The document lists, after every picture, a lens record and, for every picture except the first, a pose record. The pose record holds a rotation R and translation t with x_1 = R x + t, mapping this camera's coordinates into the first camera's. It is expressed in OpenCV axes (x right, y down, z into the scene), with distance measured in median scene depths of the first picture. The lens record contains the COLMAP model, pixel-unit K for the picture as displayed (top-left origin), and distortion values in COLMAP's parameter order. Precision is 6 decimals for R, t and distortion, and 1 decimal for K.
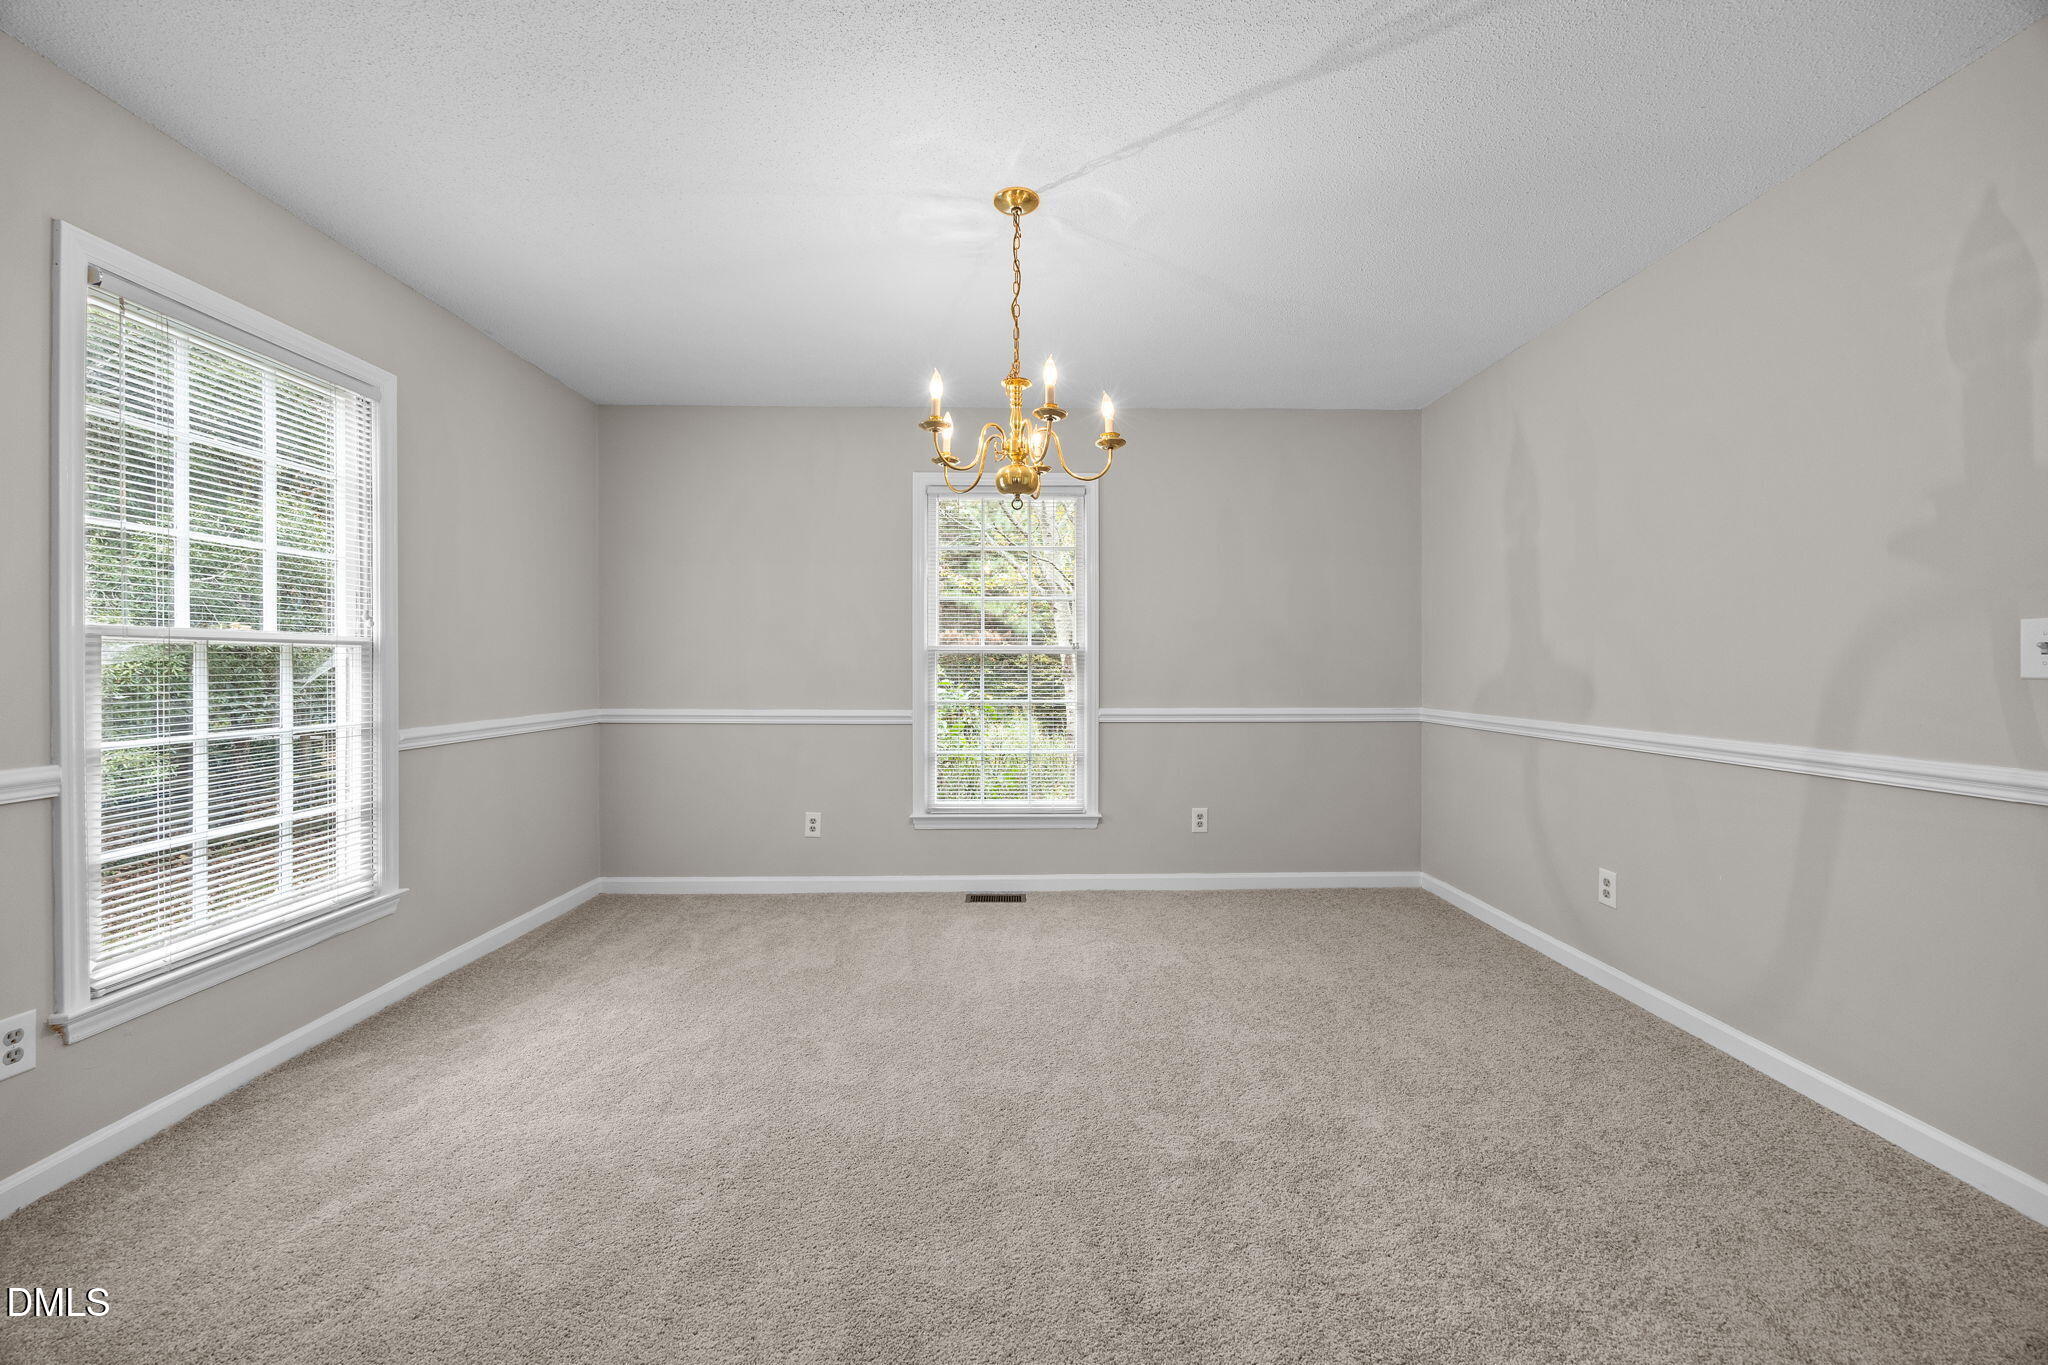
lens RADIAL K [[784.4, 0, 1027.5], [0, 784.4, 674.2], [0, 0, 1]] dist [-0.000959, -0.000607]
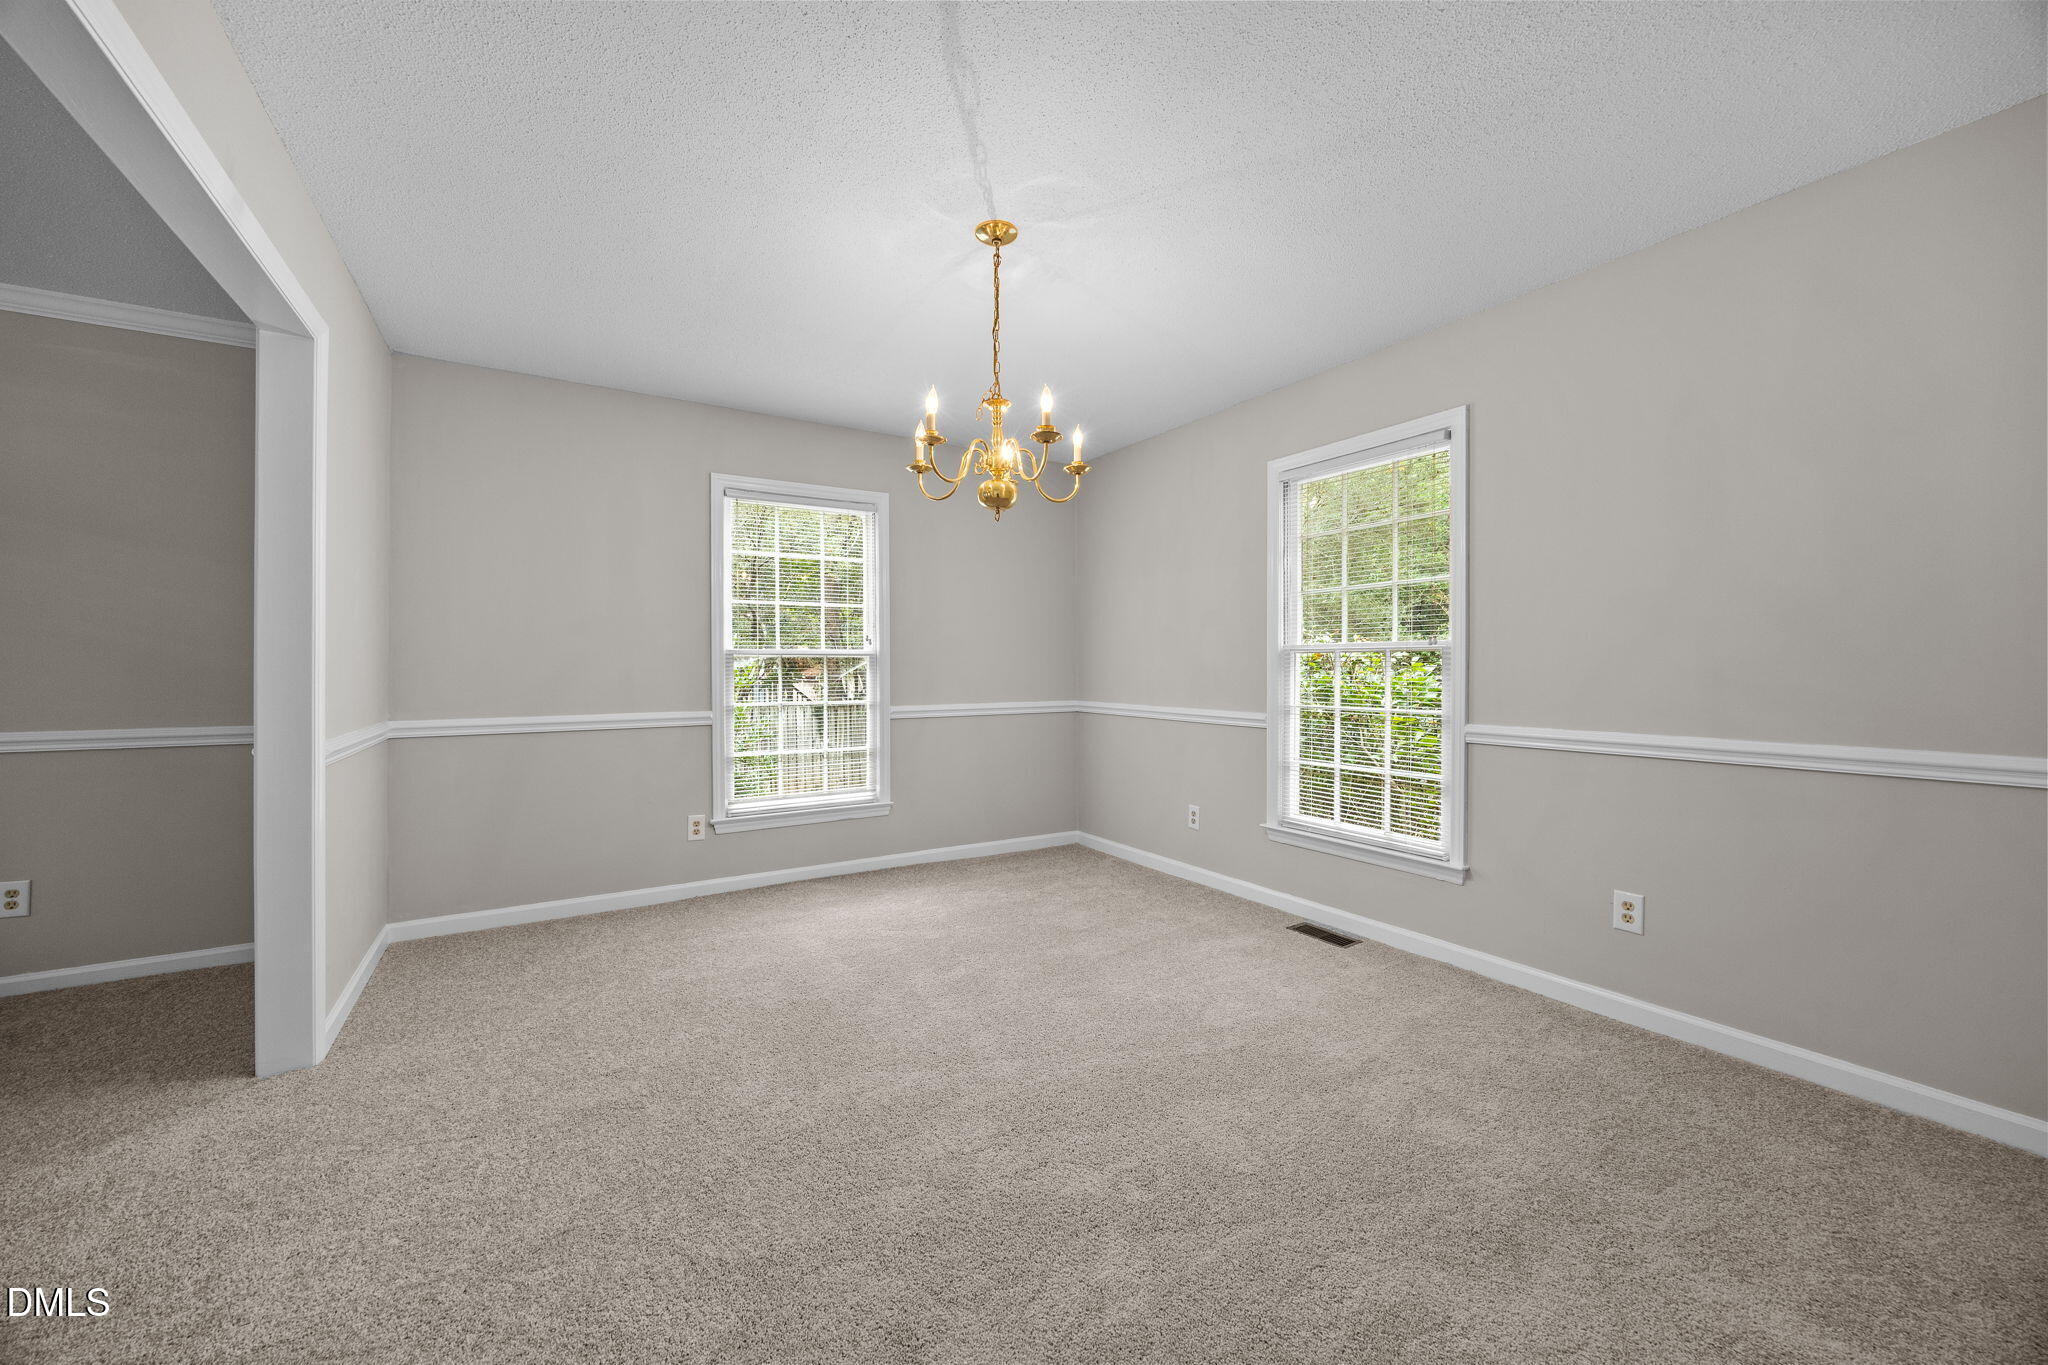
lens RADIAL K [[784.4, 0, 1027.5], [0, 784.4, 674.2], [0, 0, 1]] dist [-0.000959, -0.000607]
pose [[0.502226, 0.004736, -0.864723, 0.701992], [-0.006260, 0.999979, 0.001841, -0.001694], [0.864714, 0.004488, 0.502245, 0.368025]]
